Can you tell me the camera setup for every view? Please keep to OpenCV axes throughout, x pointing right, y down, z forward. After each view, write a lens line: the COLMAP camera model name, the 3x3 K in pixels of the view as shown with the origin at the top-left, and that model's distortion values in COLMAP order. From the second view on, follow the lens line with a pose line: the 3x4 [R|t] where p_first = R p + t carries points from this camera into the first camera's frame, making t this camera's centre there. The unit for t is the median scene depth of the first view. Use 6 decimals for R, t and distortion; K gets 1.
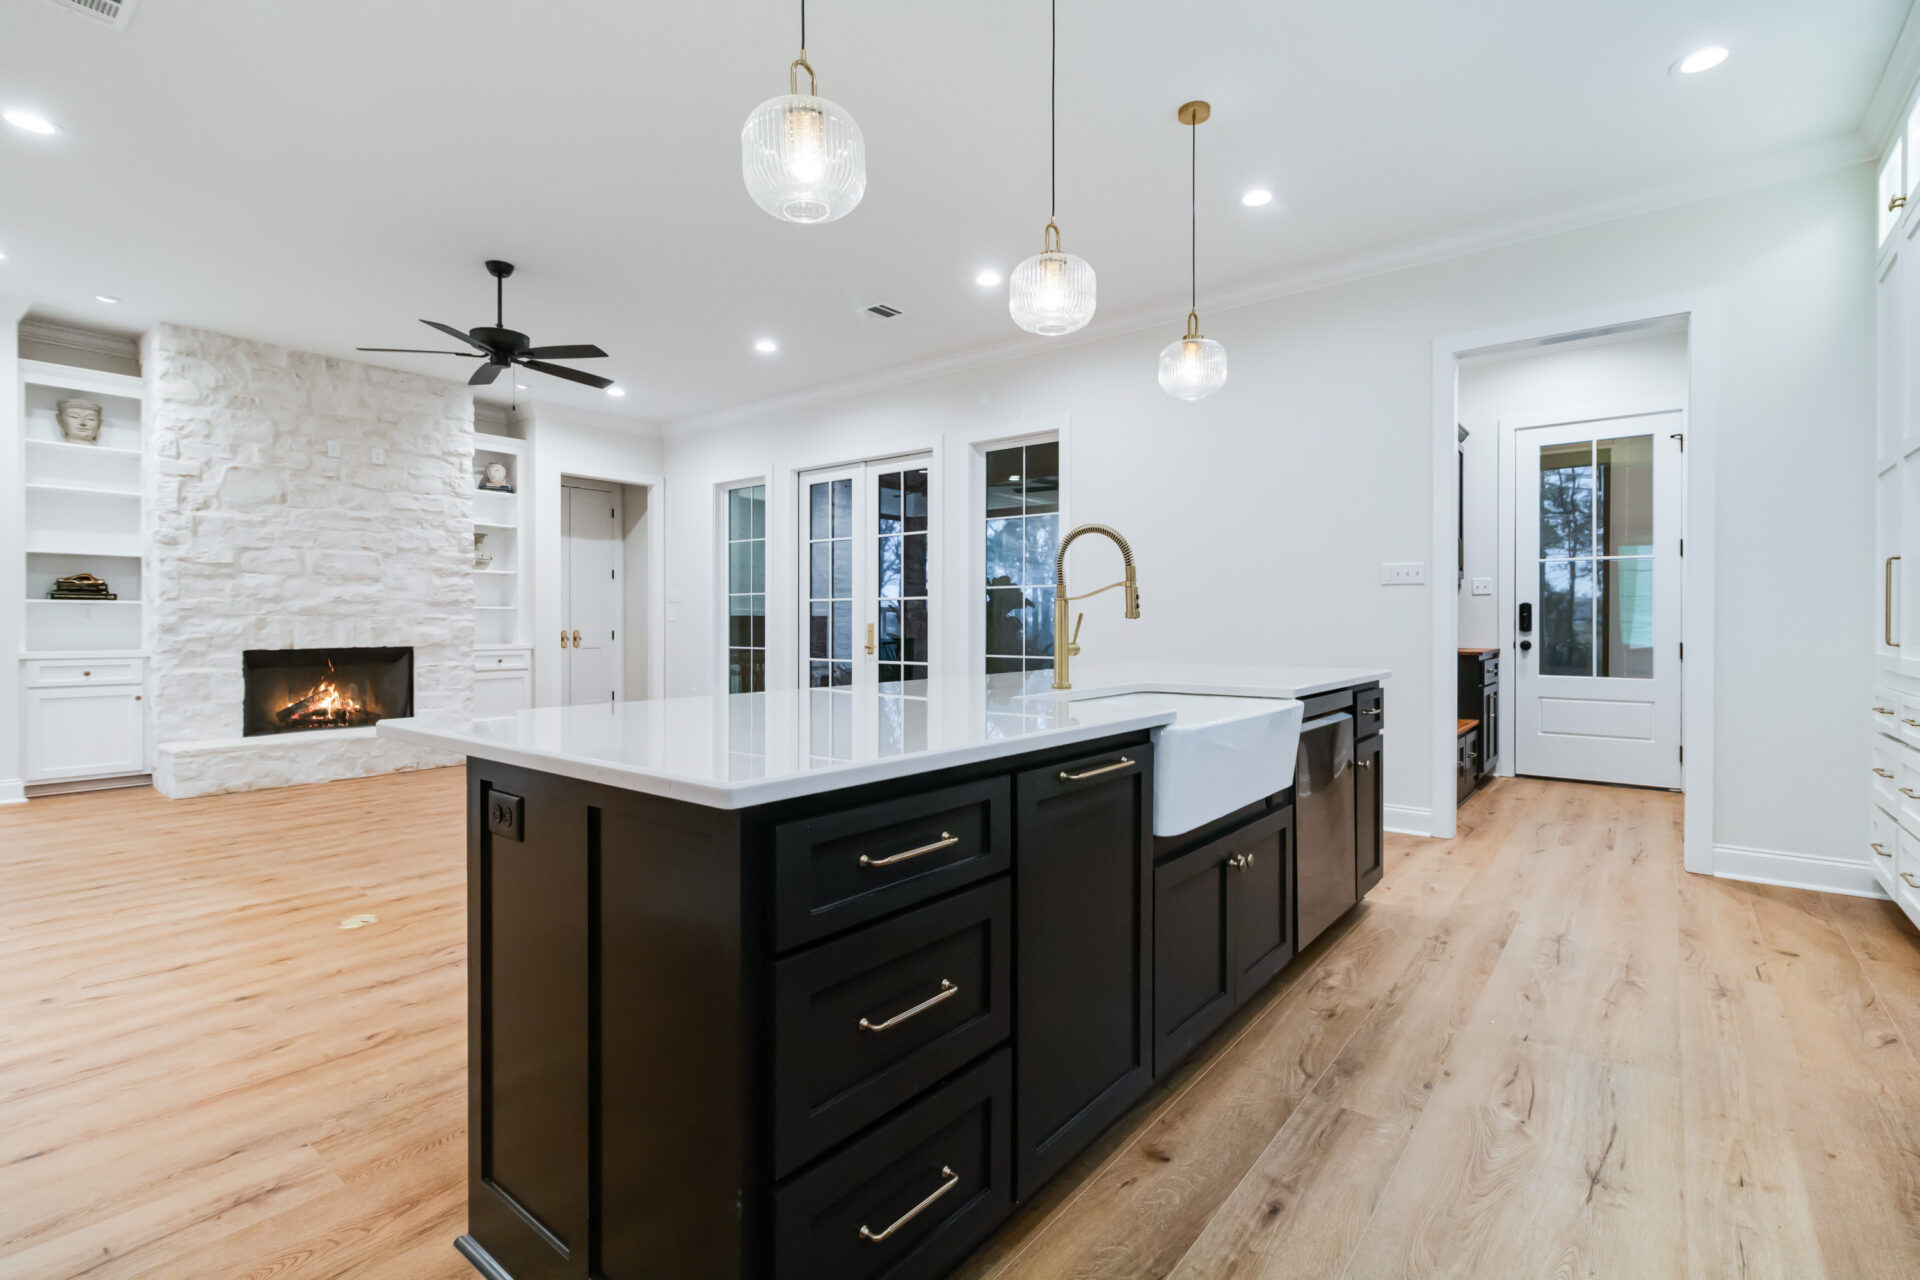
lens RADIAL K [[882.4, 0, 966.9], [0, 882.4, 625.1], [0, 0, 1]] dist [0.000788, 0.000504]
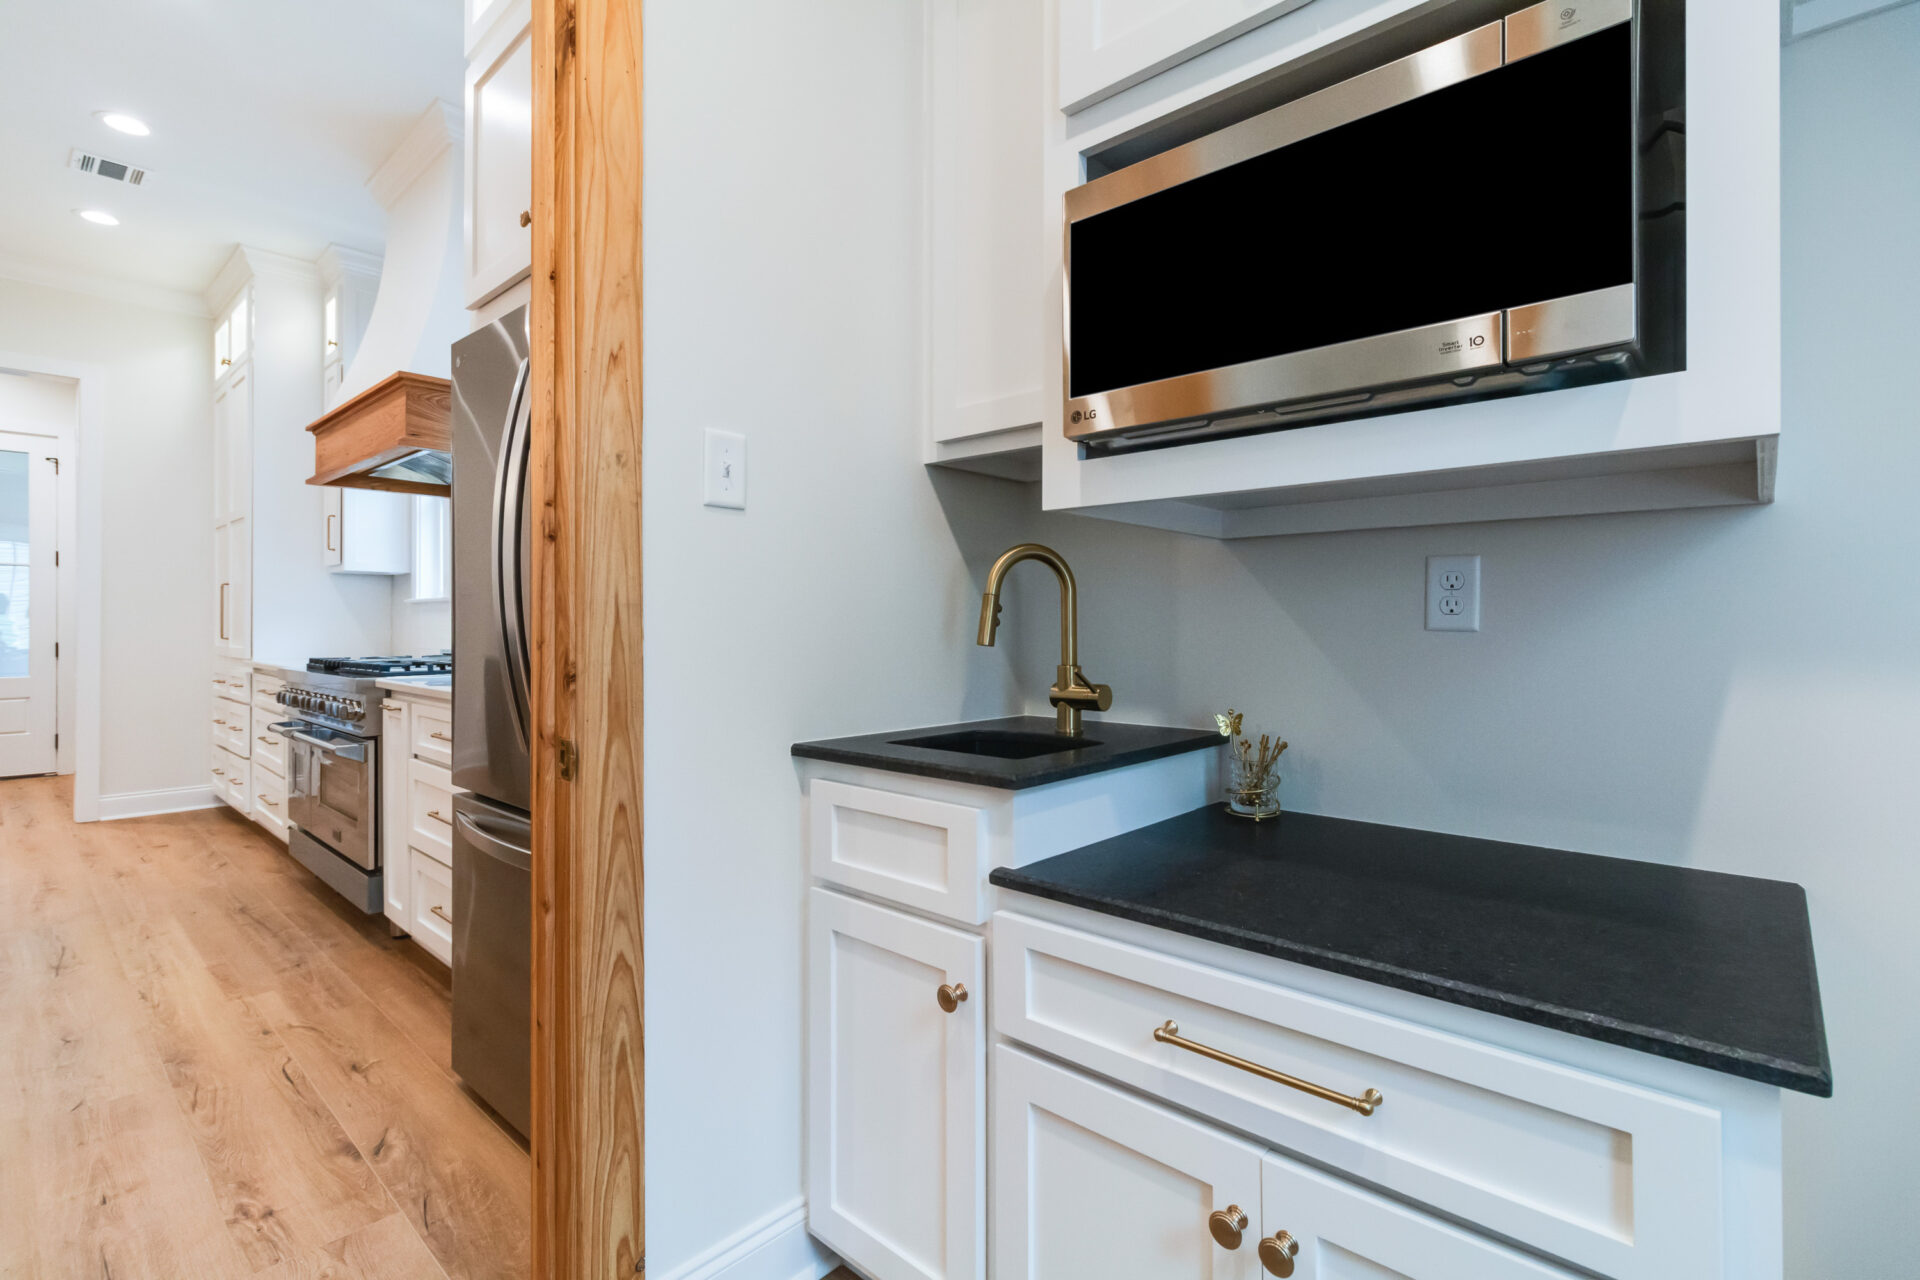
lens RADIAL K [[882.4, 0, 966.9], [0, 882.4, 625.1], [0, 0, 1]] dist [0.000788, 0.000504]
pose [[0.064928, -0.000179, 0.997890, -0.607489], [0.003035, 0.999995, -0.000018, 0.003293], [-0.997885, 0.003030, 0.064928, -0.587038]]
